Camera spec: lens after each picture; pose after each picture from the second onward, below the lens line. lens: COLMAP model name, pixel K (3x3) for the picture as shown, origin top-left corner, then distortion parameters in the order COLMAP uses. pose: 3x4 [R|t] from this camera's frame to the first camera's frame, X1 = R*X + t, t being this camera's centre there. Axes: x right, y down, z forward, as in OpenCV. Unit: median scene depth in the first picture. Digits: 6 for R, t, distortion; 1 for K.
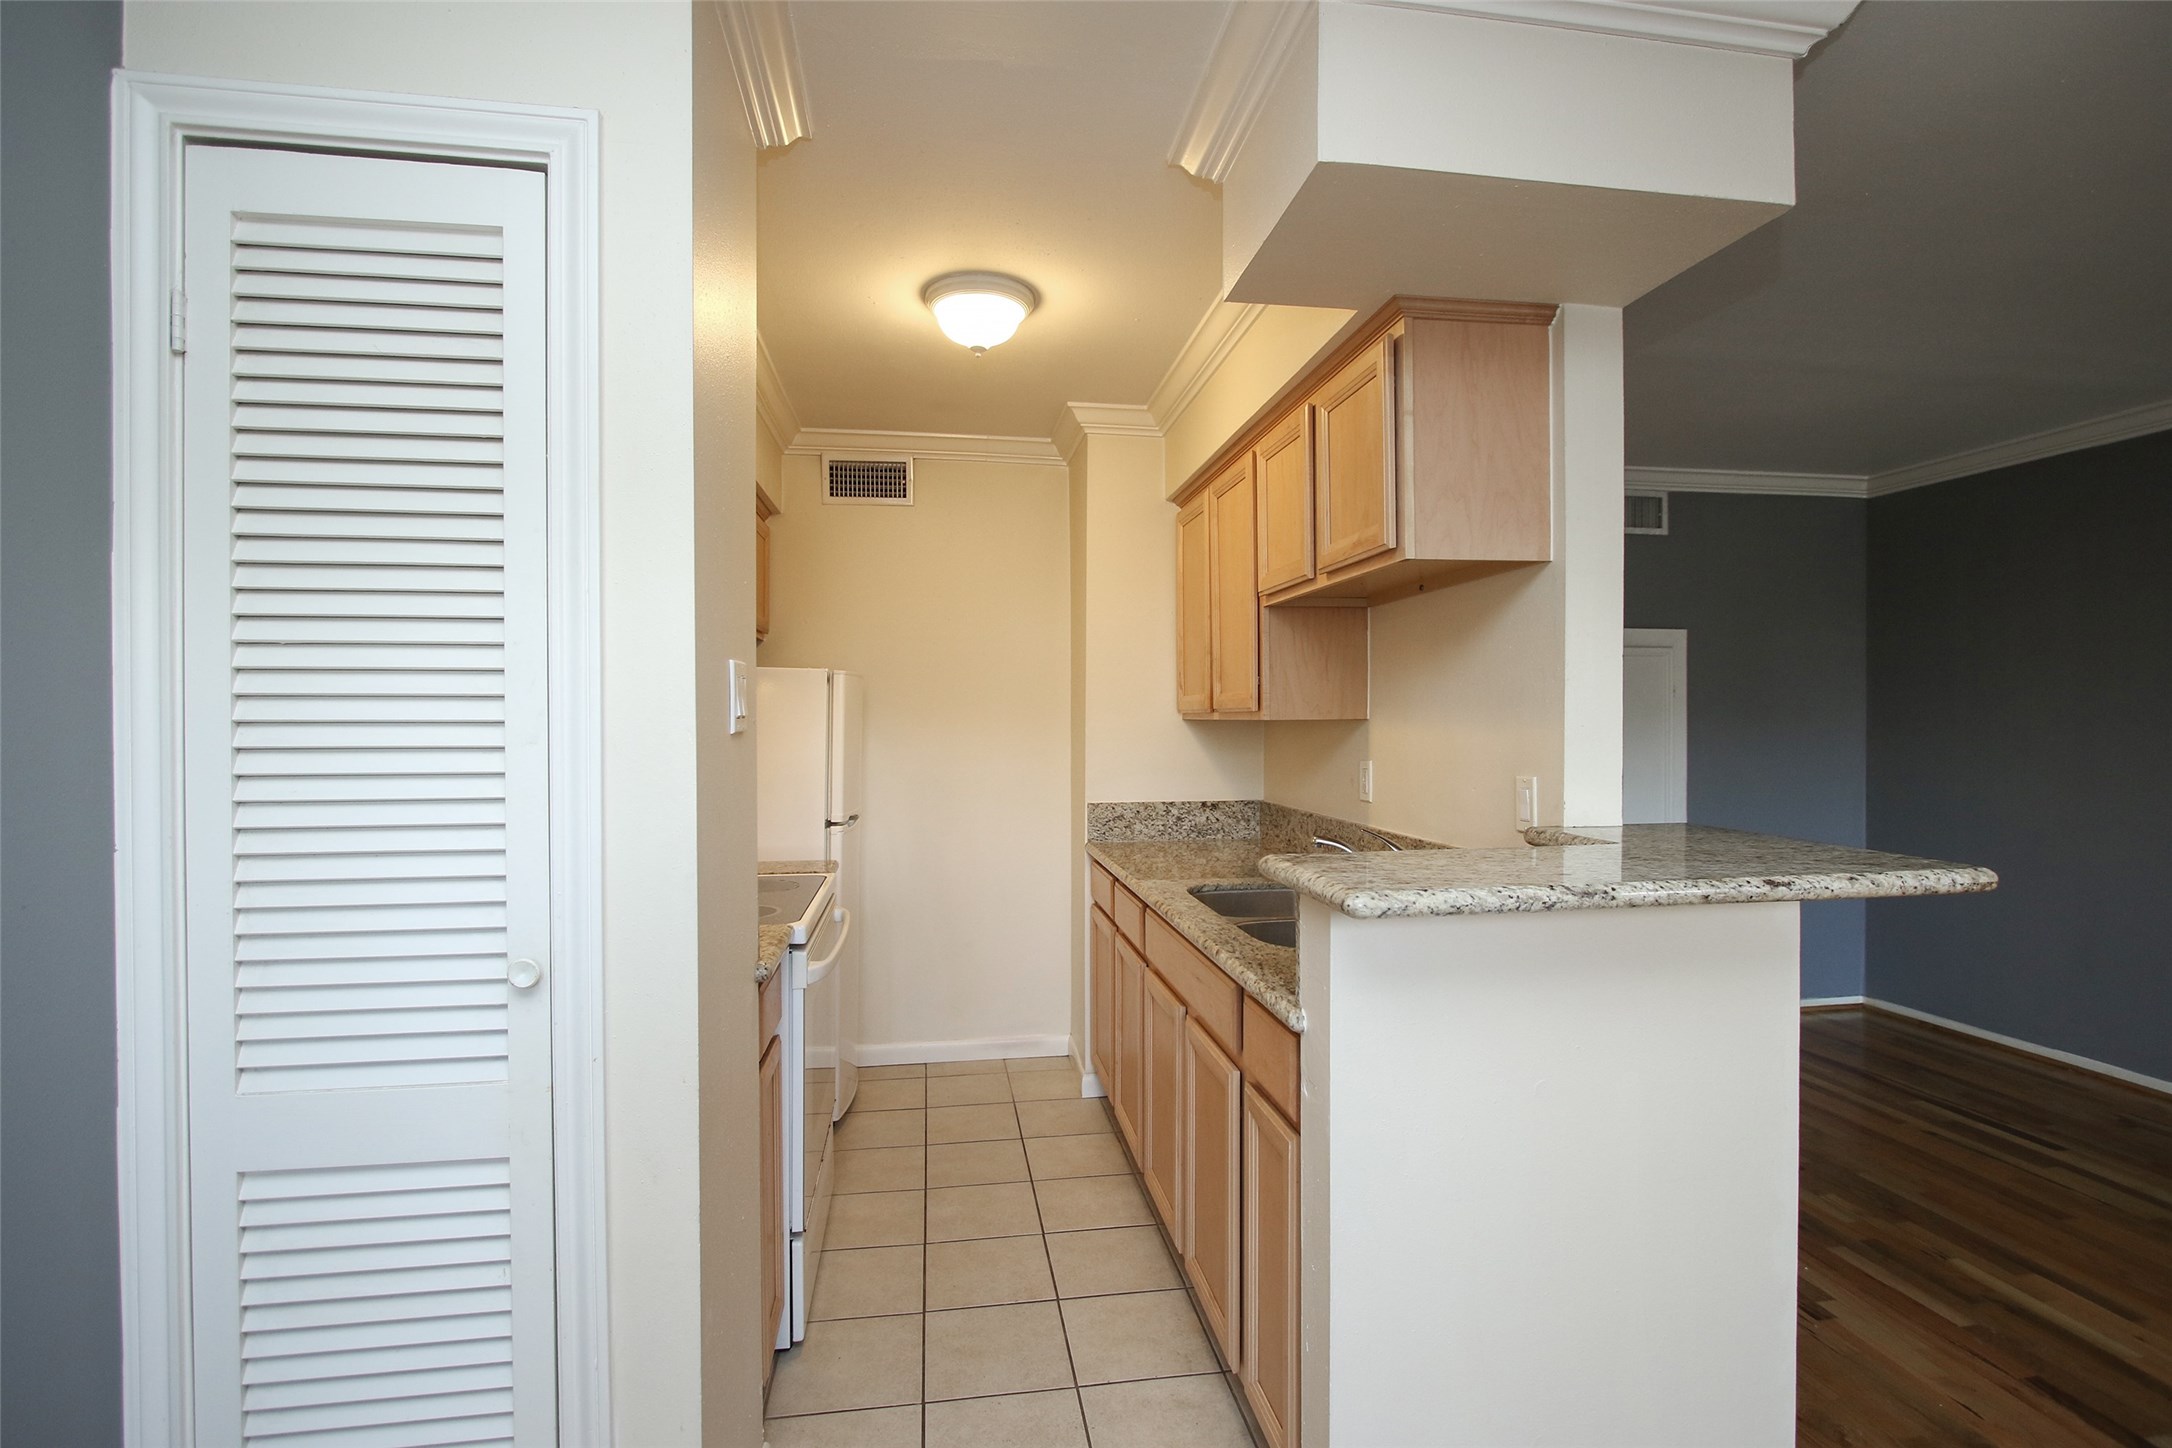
lens RADIAL K [[996.4, 0, 1086.4], [0, 996.4, 724.9], [0, 0, 1]] dist [-0.016077, 0.000426]
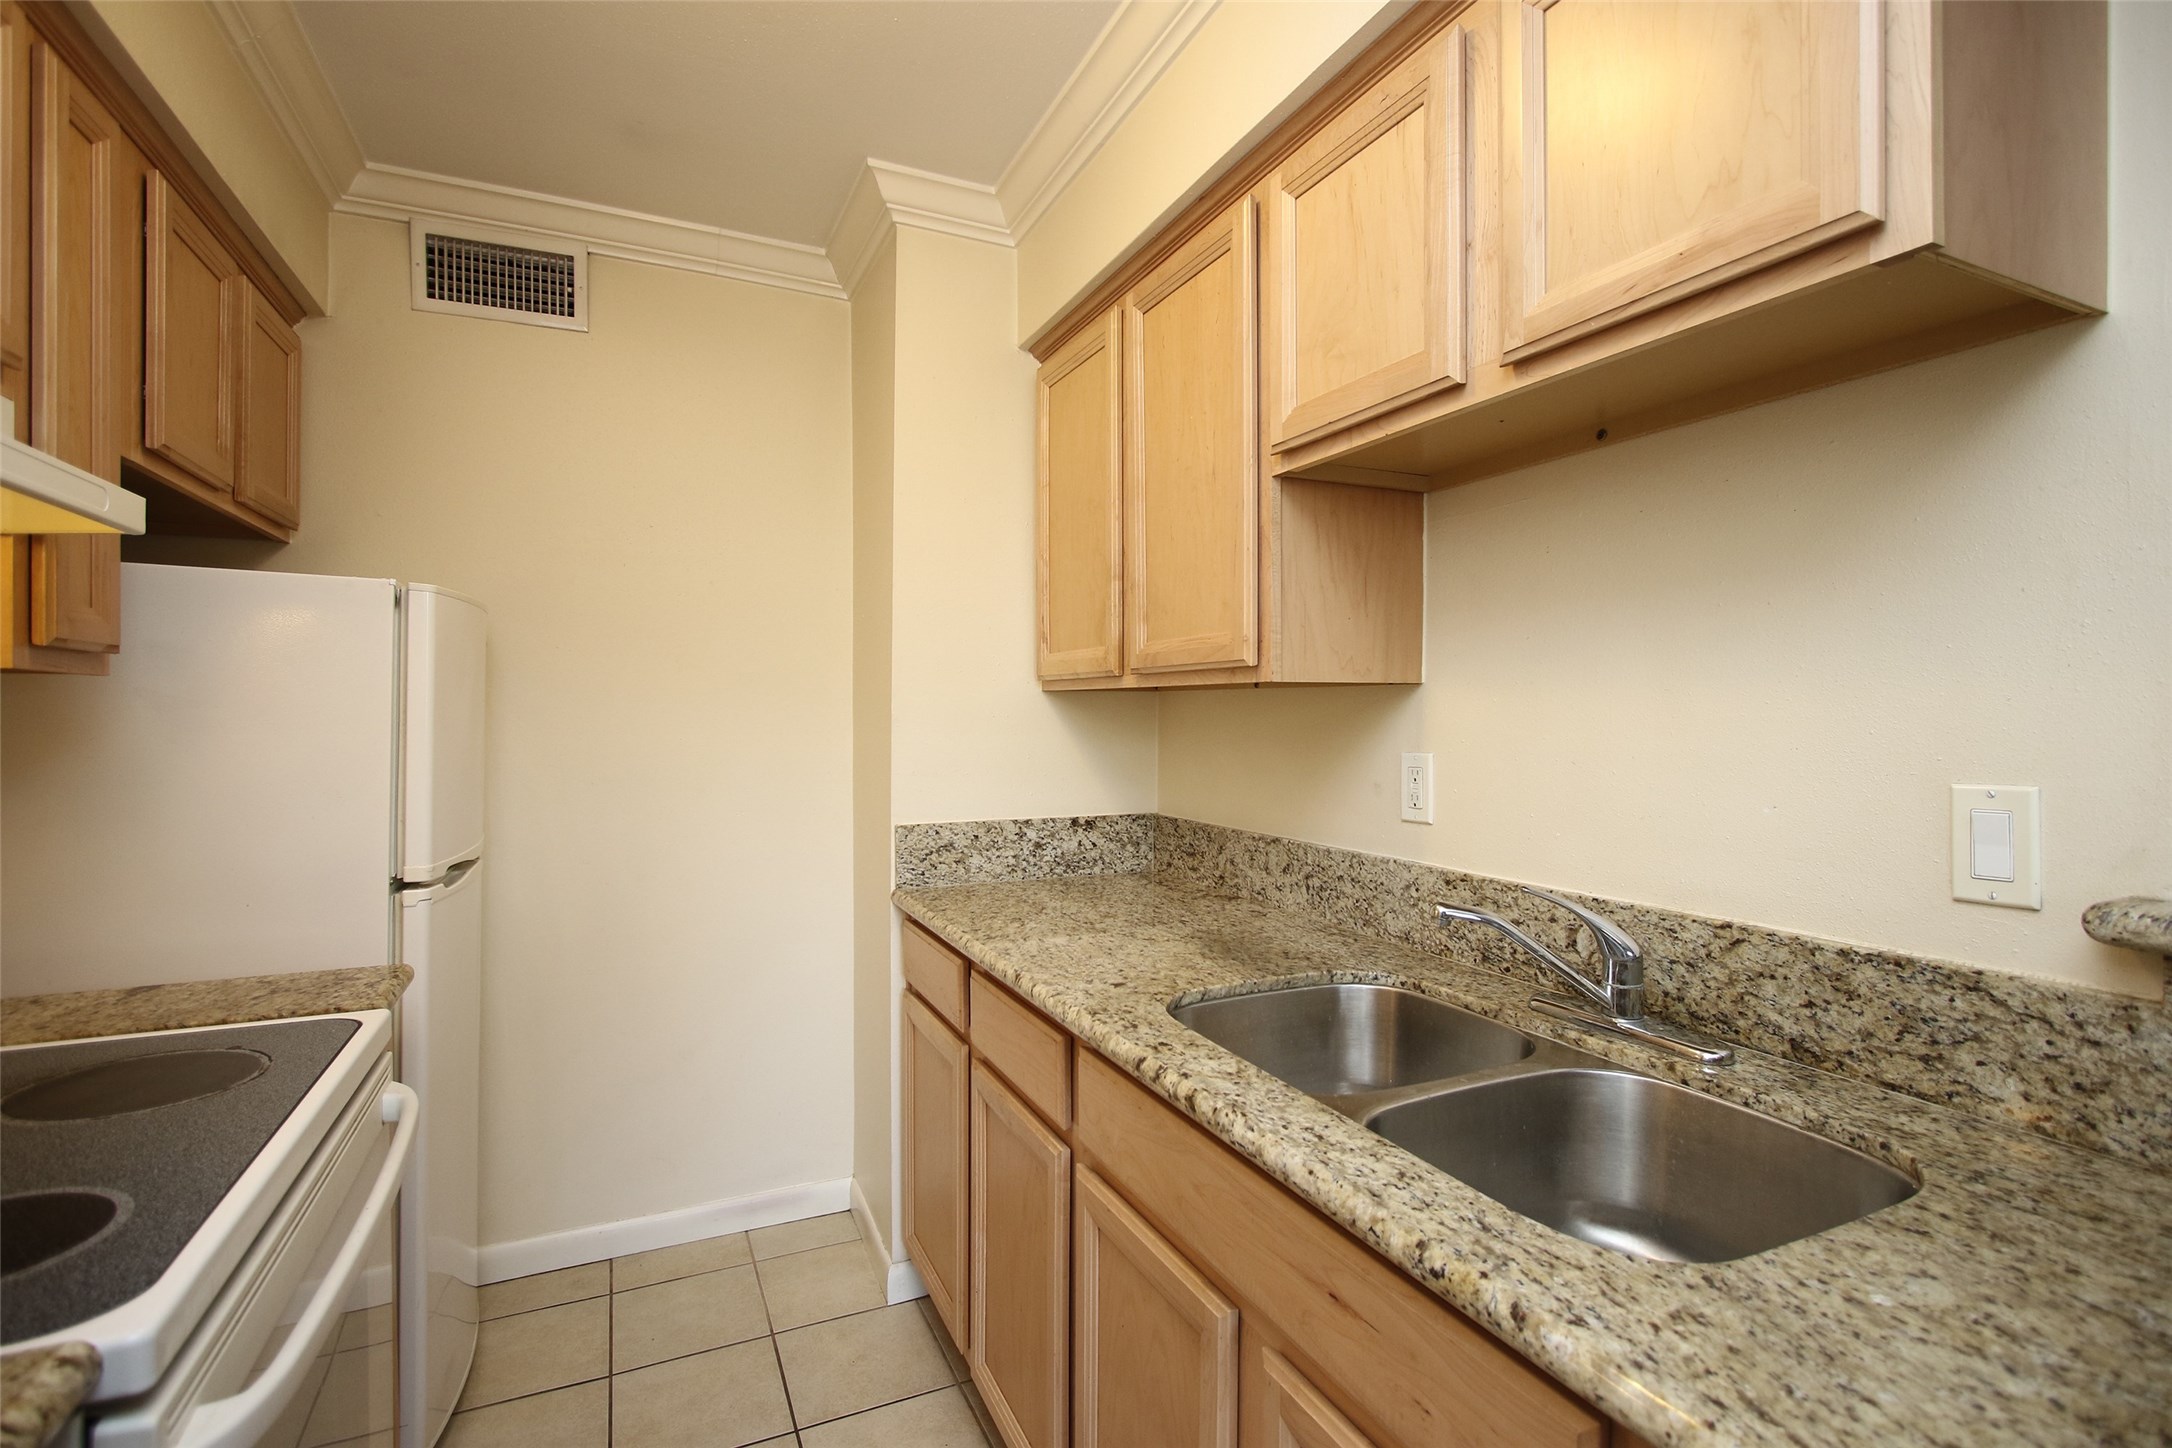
lens RADIAL K [[996.4, 0, 1092.1], [0, 996.4, 725.1], [0, 0, 1]] dist [-0.016077, 0.000426]
pose [[0.959174, 0.000206, 0.282818, -0.056127], [-0.002351, 0.999971, 0.007245, 0.011825], [-0.282808, -0.007614, 0.959146, 0.376729]]
